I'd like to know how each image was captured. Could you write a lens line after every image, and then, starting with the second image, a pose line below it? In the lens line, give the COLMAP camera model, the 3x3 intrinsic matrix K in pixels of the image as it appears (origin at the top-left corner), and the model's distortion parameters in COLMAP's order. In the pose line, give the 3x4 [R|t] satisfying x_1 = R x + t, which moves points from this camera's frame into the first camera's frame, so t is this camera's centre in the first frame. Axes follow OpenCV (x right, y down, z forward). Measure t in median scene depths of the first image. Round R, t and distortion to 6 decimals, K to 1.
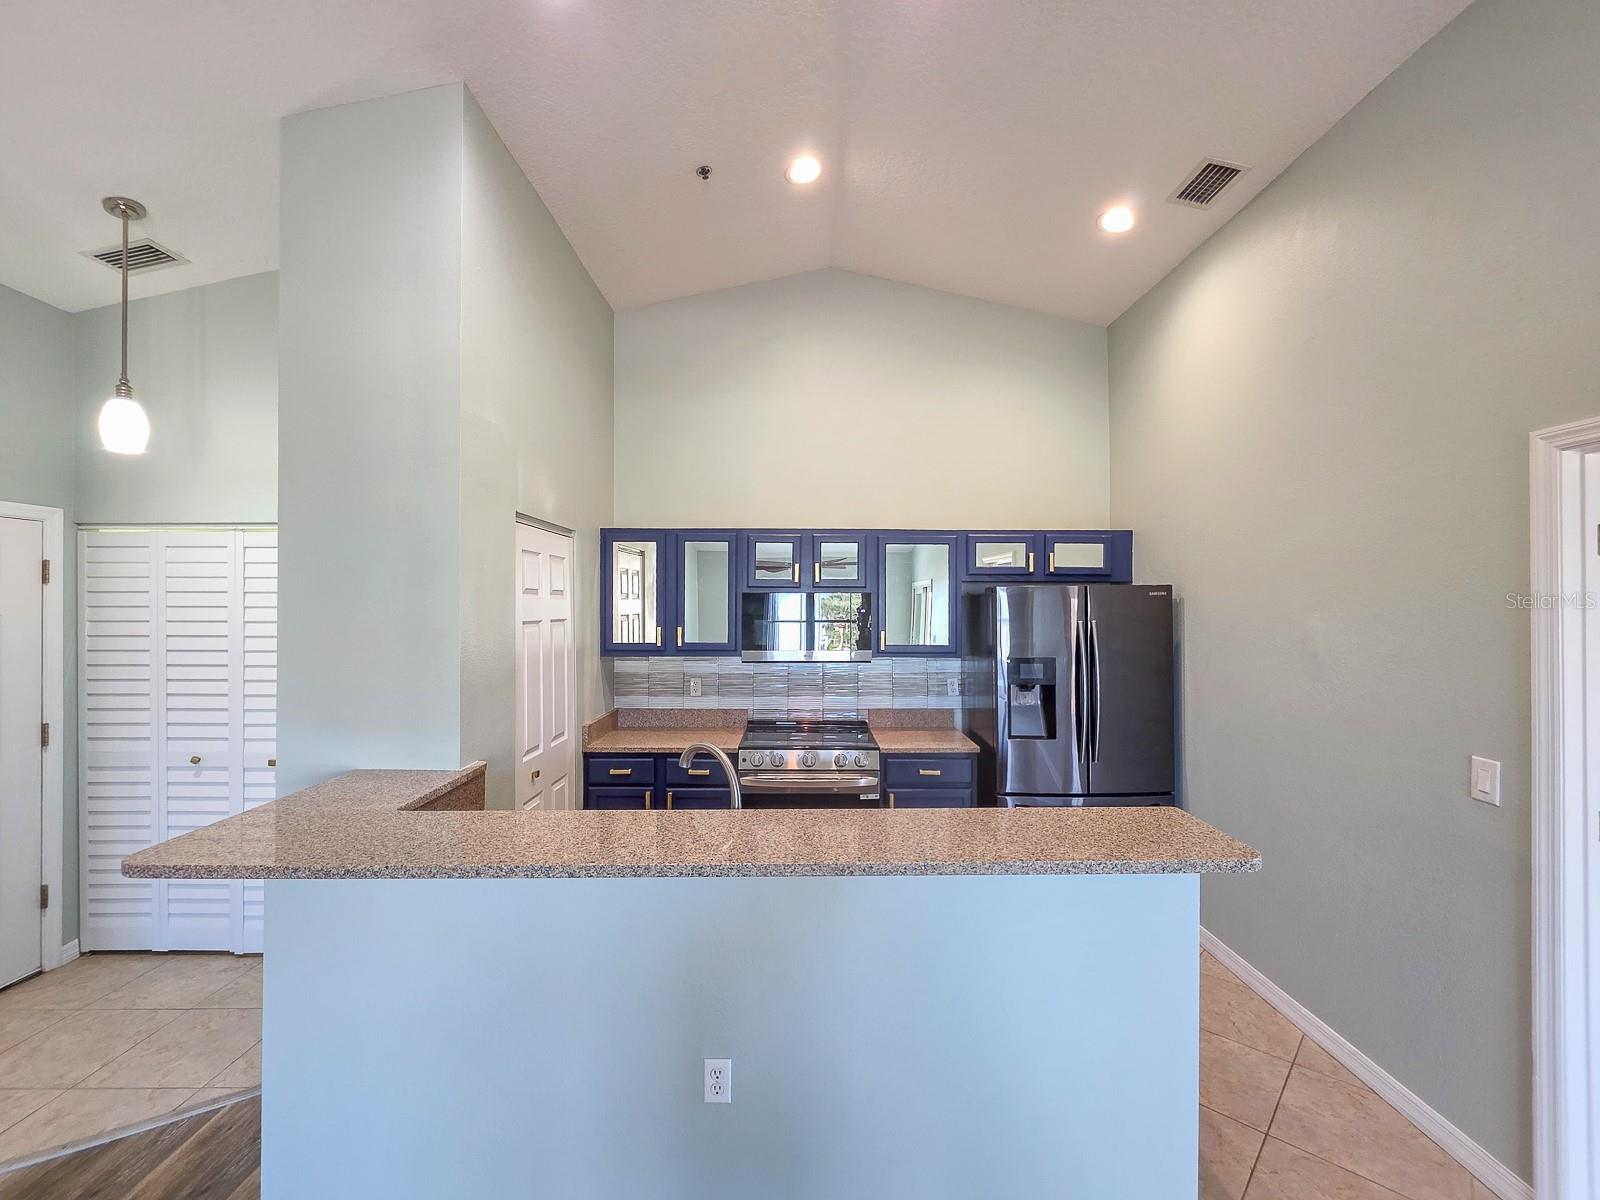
lens RADIAL K [[672.3, 0, 795.3], [0, 672.3, 587.6], [0, 0, 1]] dist [0.000004, 0.000194]
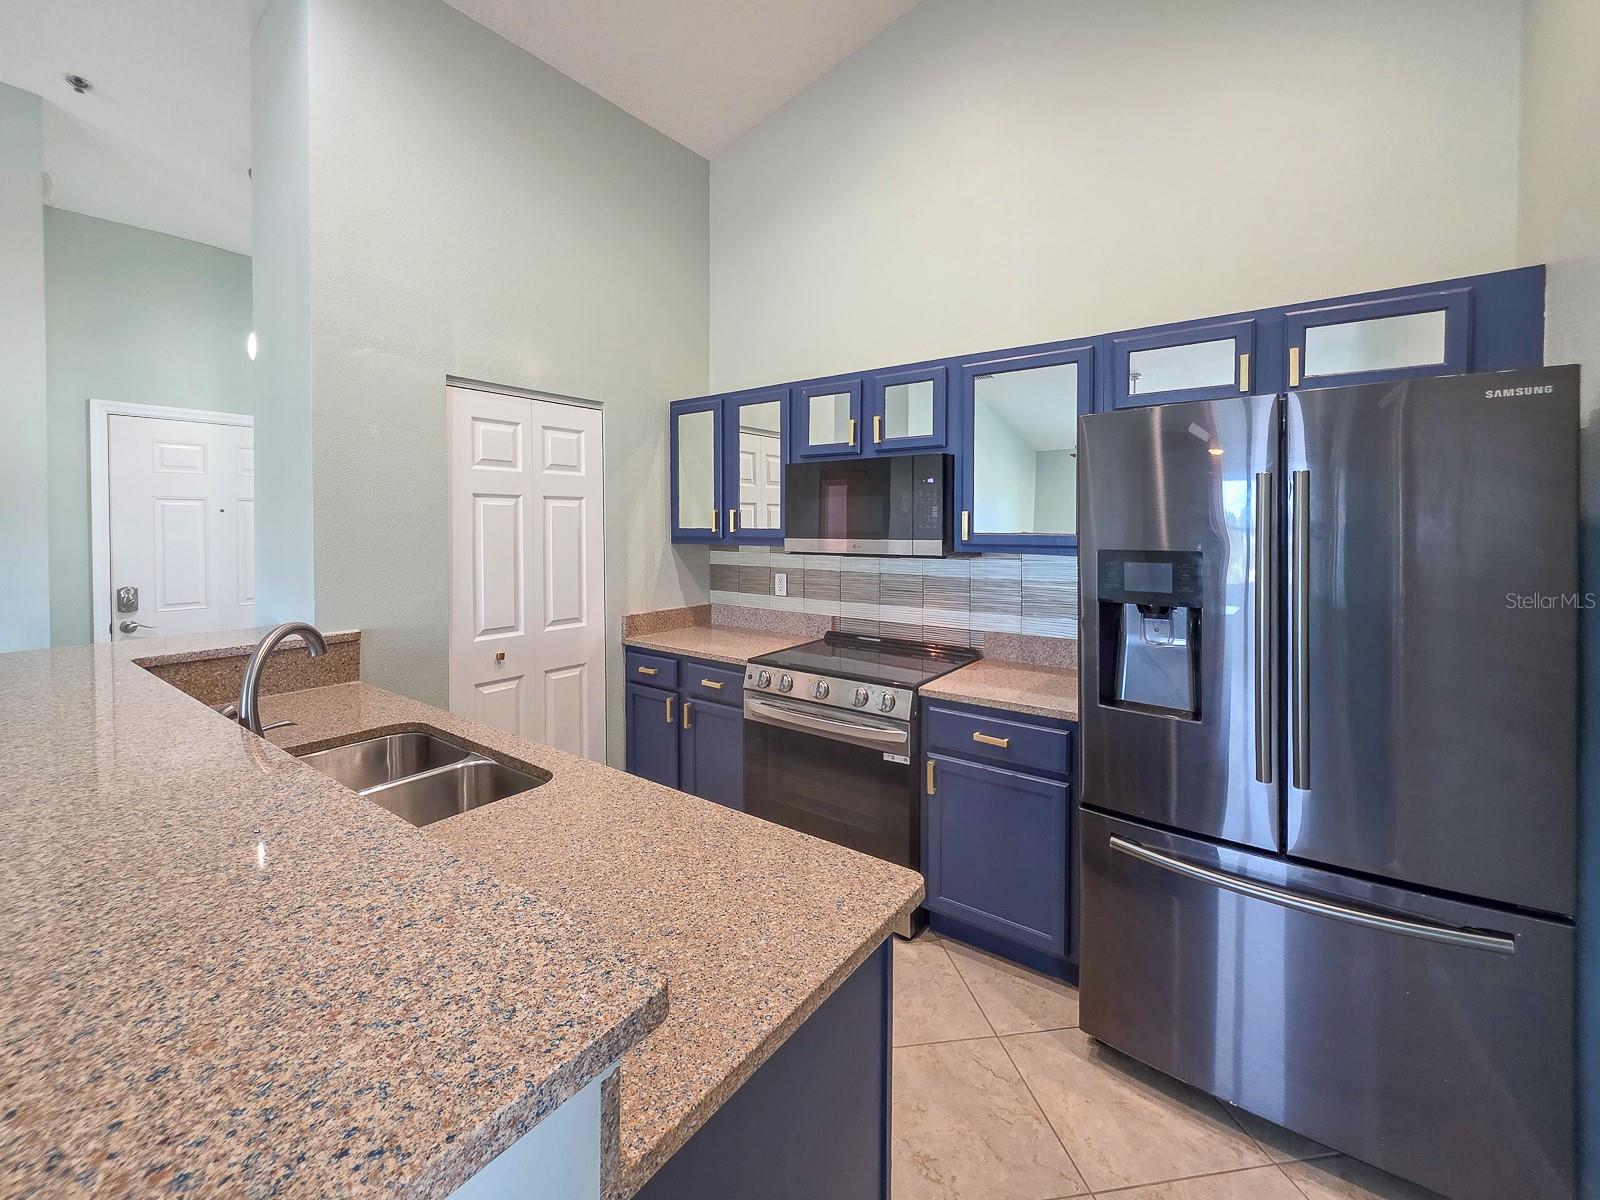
lens RADIAL K [[657.0, 0, 791.2], [0, 657.0, 529.5], [0, 0, 1]] dist [-0.002237, -0.000191]
pose [[0.799235, 0.004752, -0.601000, 0.374013], [0.016378, 0.999425, 0.029682, 0.059732], [0.600796, -0.033566, 0.798698, 0.390235]]
